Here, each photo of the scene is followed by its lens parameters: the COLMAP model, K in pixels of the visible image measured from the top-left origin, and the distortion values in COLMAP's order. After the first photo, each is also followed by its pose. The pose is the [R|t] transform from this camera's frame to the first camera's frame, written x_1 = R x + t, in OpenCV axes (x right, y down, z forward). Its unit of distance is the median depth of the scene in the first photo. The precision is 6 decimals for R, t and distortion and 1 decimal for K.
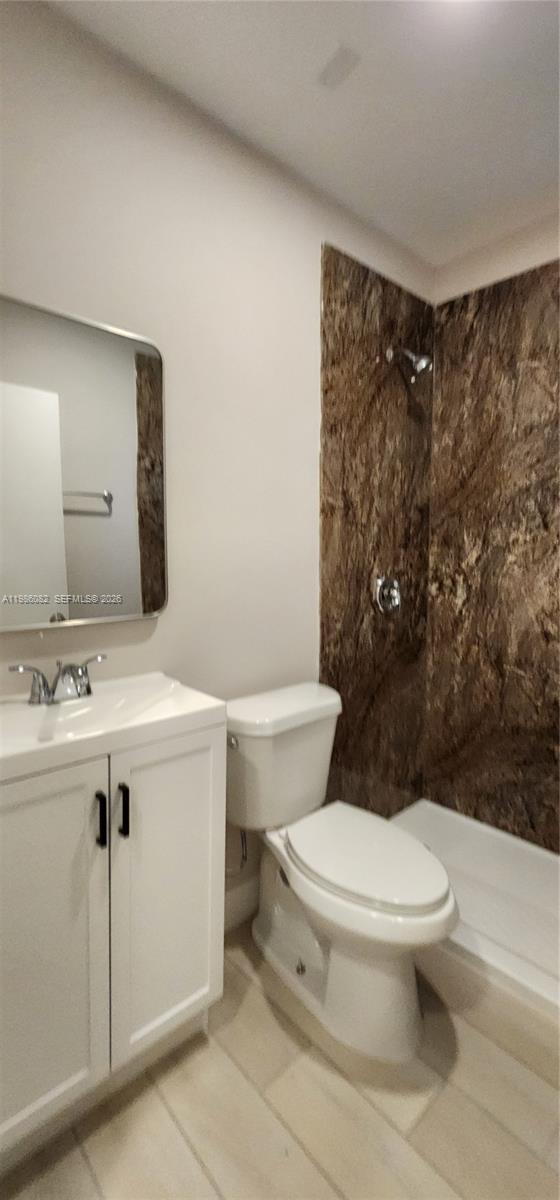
lens RADIAL K [[493.1, 0, 261.3], [0, 493.1, 585.2], [0, 0, 1]] dist [-0.004880, -0.000774]
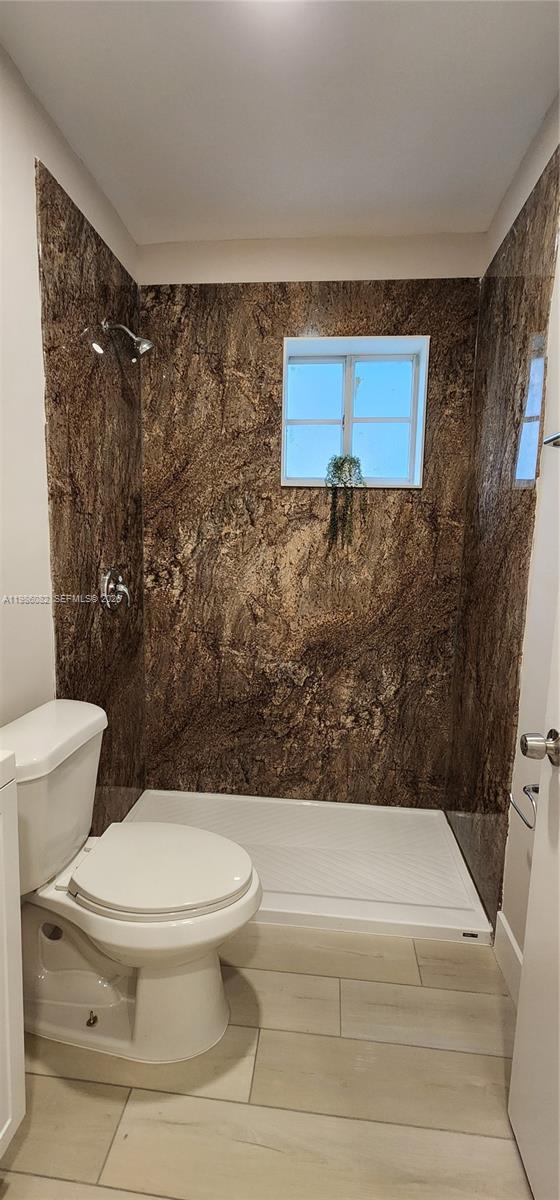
lens RADIAL K [[493.1, 0, 277.8], [0, 493.1, 600.0], [0, 0, 1]] dist [-0.004880, -0.000774]
pose [[0.740907, -0.071489, 0.667792, -0.148425], [0.032628, 0.996976, 0.070529, -0.018776], [-0.670815, -0.030467, 0.740999, 0.103483]]
